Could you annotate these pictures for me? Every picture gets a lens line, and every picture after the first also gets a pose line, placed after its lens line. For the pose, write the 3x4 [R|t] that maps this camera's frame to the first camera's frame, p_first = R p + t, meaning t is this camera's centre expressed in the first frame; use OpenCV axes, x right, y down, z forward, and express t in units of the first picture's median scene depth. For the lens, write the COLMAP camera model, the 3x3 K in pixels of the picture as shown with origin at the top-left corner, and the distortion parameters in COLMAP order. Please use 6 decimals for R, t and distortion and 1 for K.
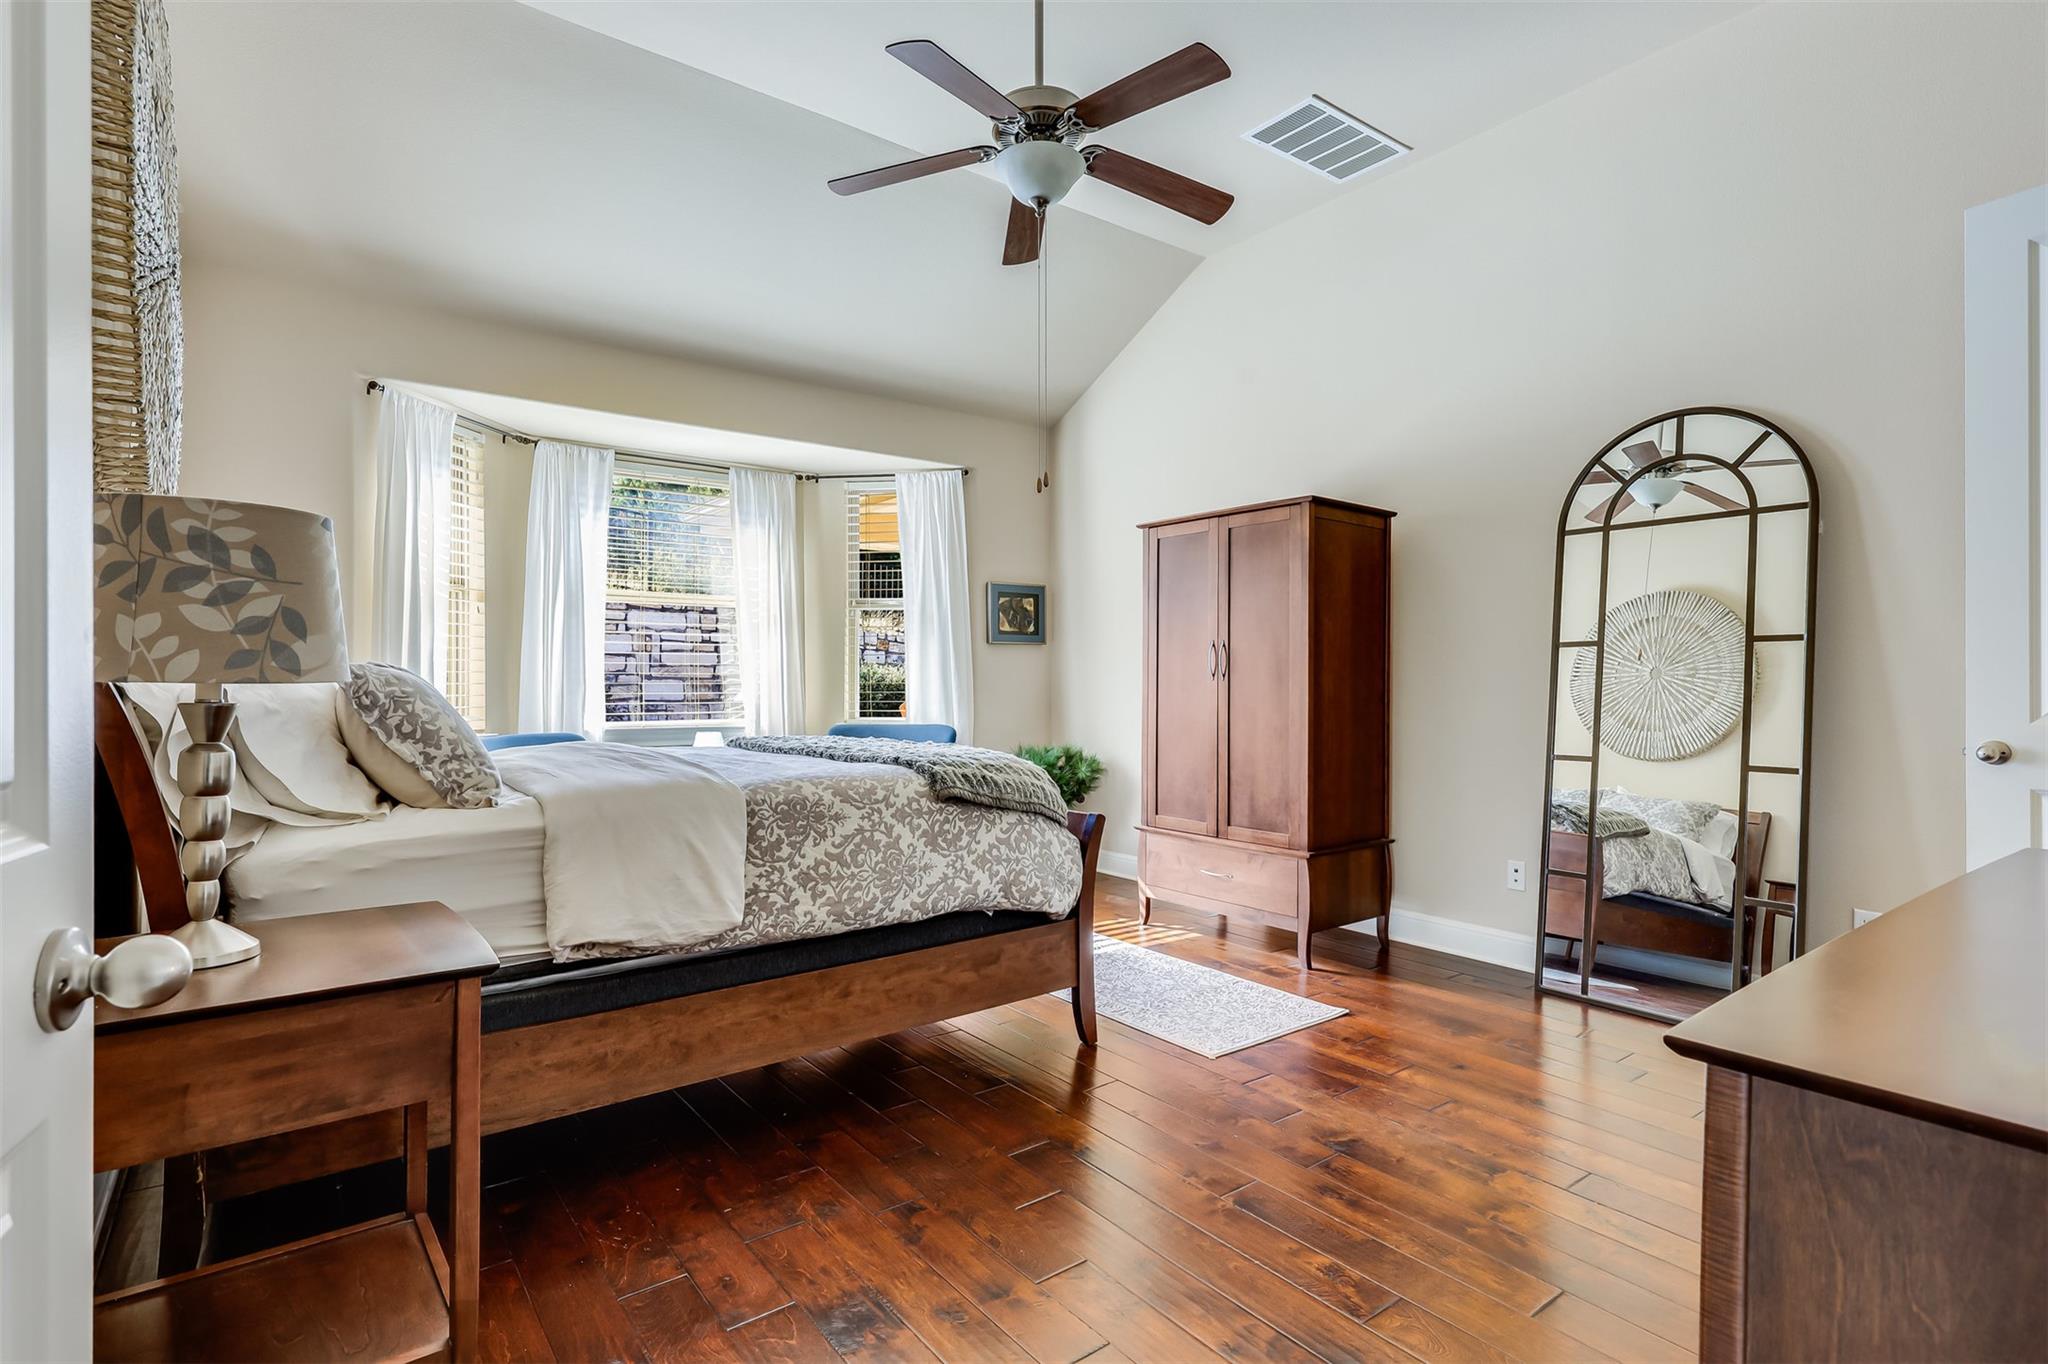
lens RADIAL K [[1014.6, 0, 1015.9], [0, 1014.6, 683.5], [0, 0, 1]] dist [-0.003998, -0.000161]
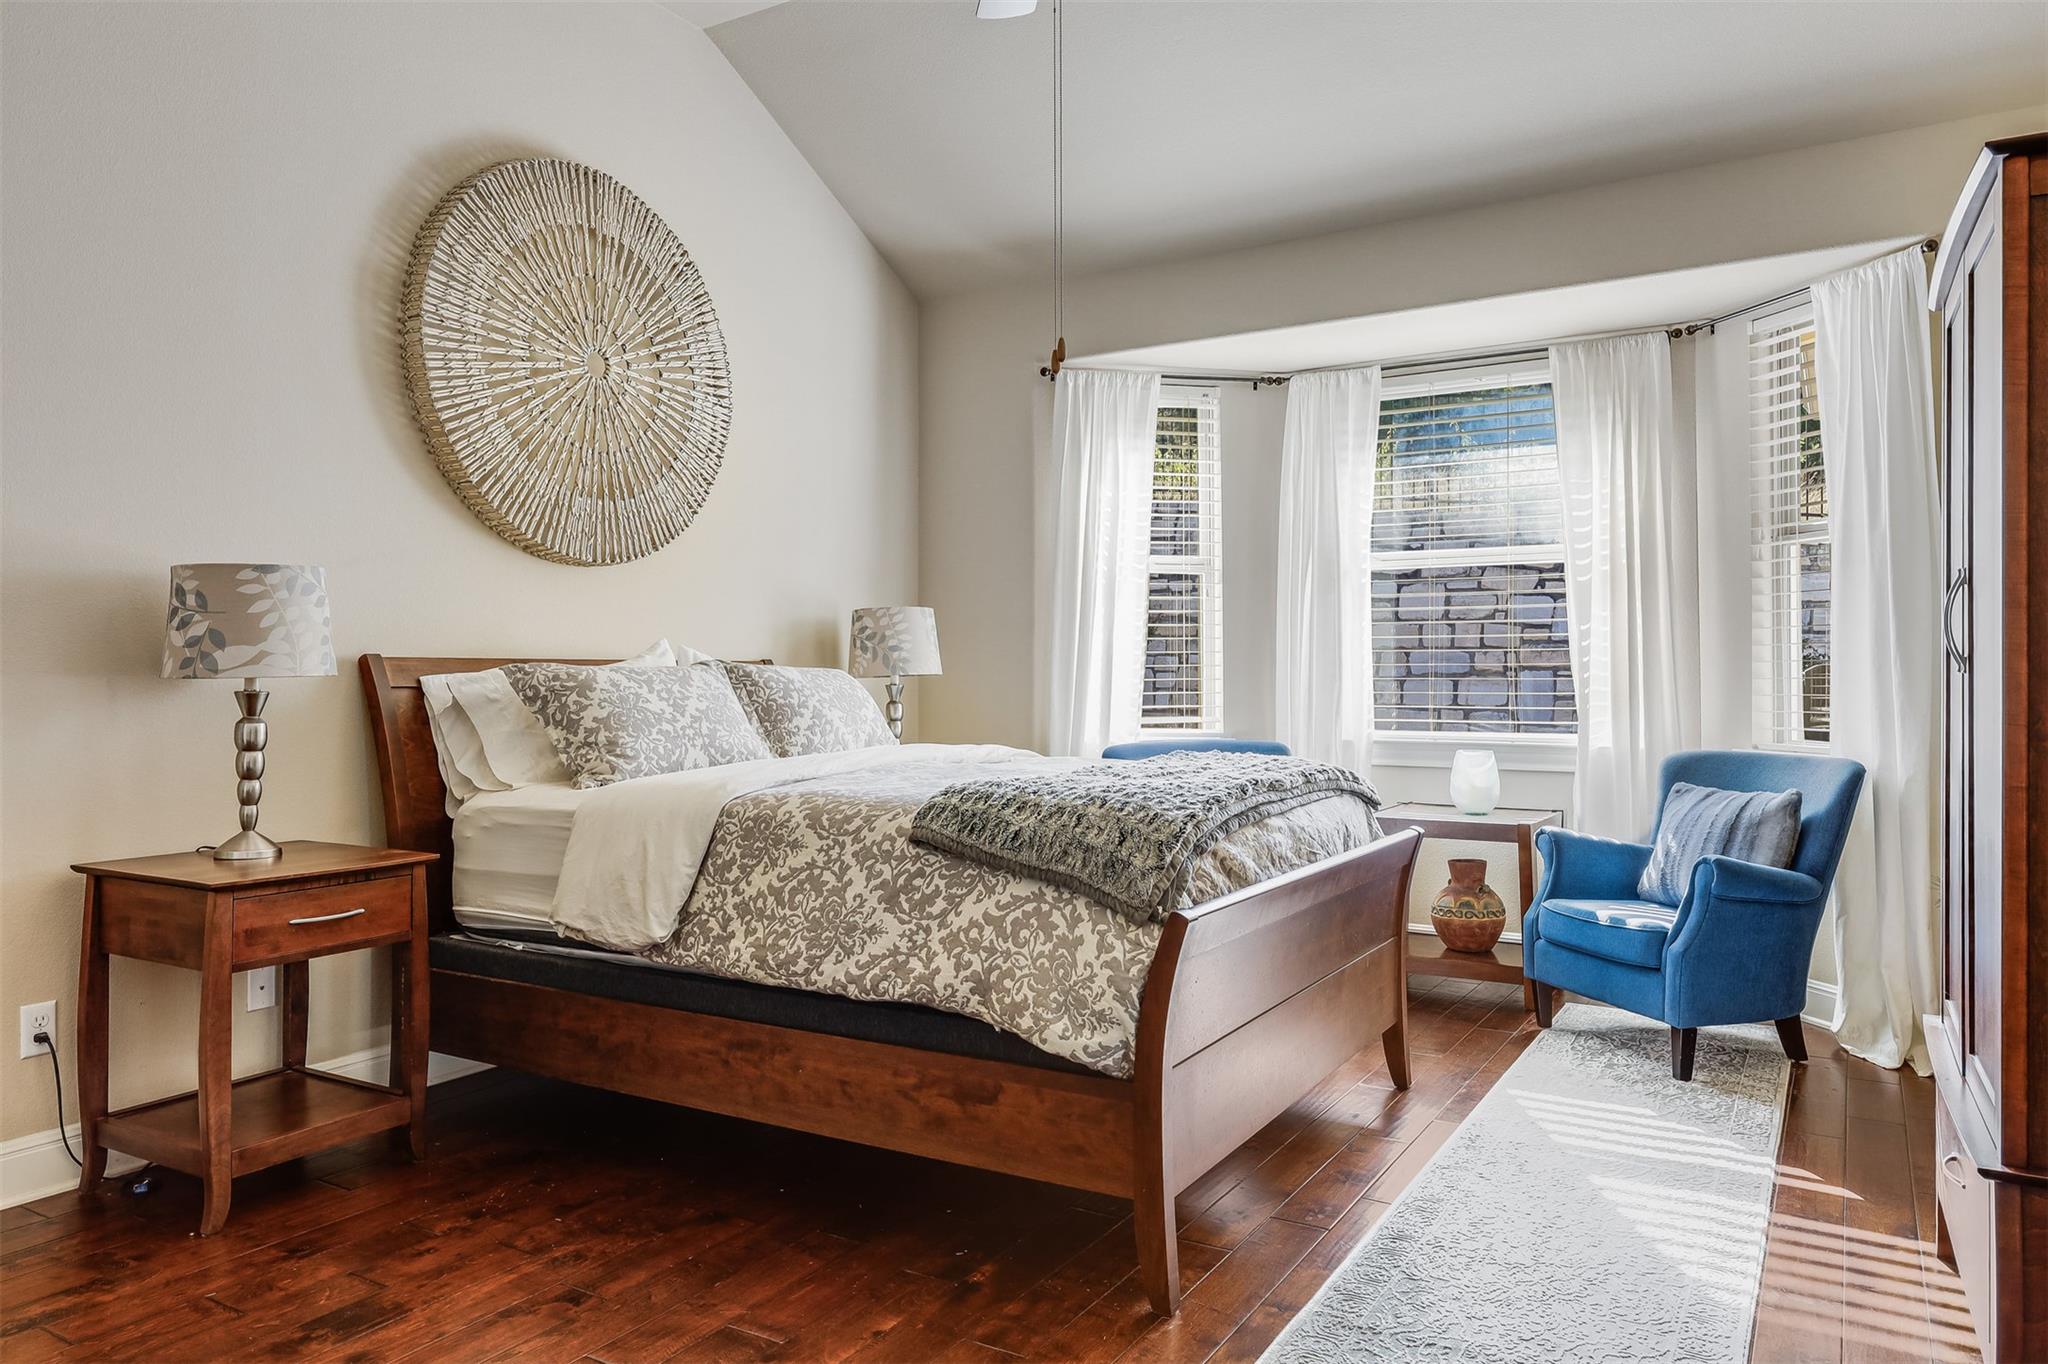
lens RADIAL K [[1390.9, 0, 1024.0], [0, 1390.9, 682.0], [0, 0, 1]] dist [0.000662, -0.001396]
pose [[0.353235, 0.002233, -0.935532, 0.897811], [-0.000039, 0.999997, 0.002373, -0.000261], [0.935535, -0.000802, 0.353234, 0.756867]]
